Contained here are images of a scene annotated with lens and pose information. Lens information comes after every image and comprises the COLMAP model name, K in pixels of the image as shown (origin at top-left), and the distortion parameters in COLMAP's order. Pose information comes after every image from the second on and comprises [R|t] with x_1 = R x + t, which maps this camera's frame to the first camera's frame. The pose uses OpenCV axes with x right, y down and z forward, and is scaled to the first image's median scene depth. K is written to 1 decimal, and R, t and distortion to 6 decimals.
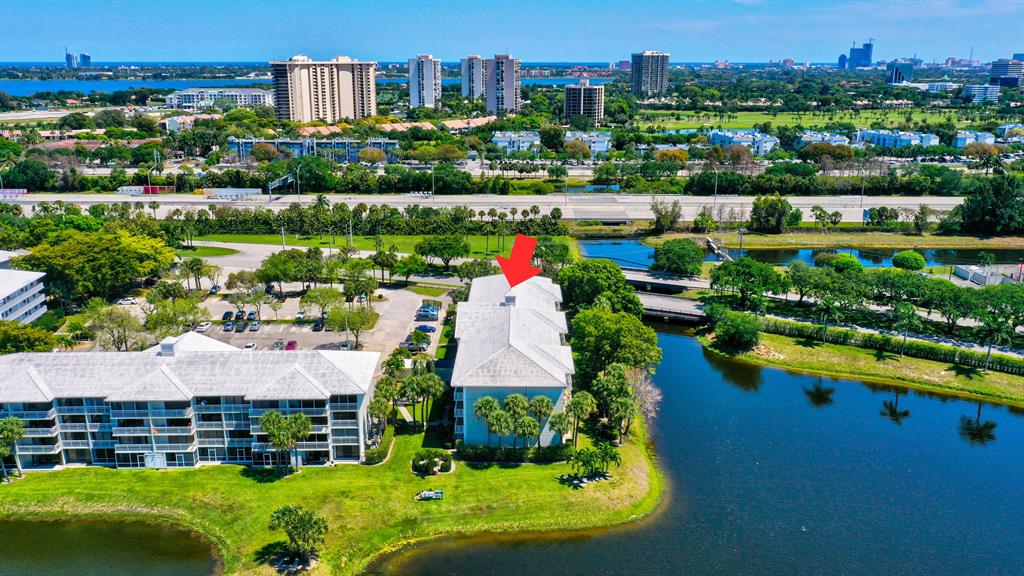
lens RADIAL K [[830.3, 0, 526.5], [0, 830.3, 263.8], [0, 0, 1]] dist [-0.003078, -0.001401]
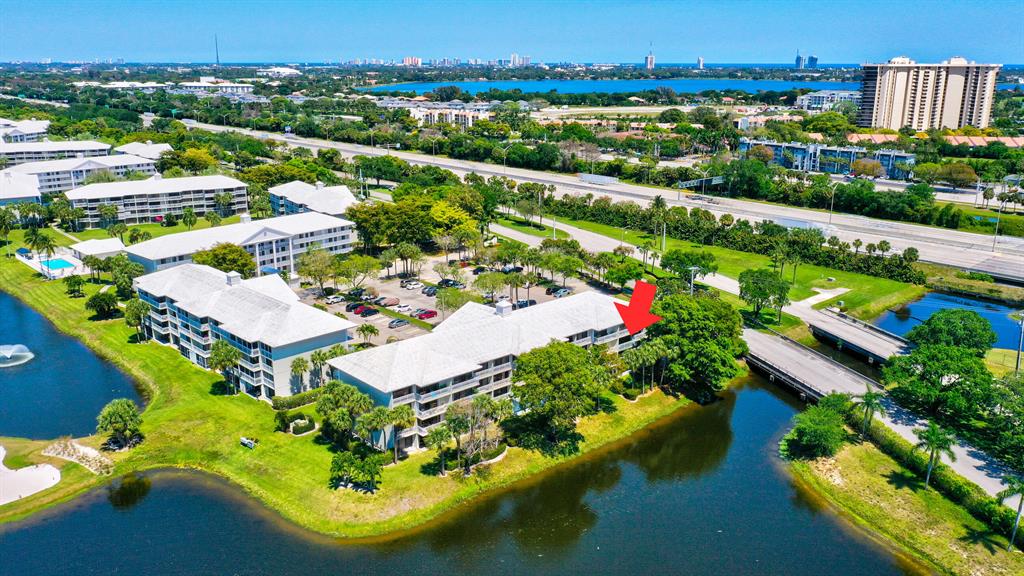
lens RADIAL K [[807.9, 0, 512.0], [0, 807.9, 288.0], [0, 0, 1]] dist [0.000744, -0.000324]
pose [[0.675848, 0.198728, -0.709744, 0.200282], [-0.176090, 0.978614, 0.106331, -0.026103], [0.715697, 0.053115, 0.696389, 0.106522]]
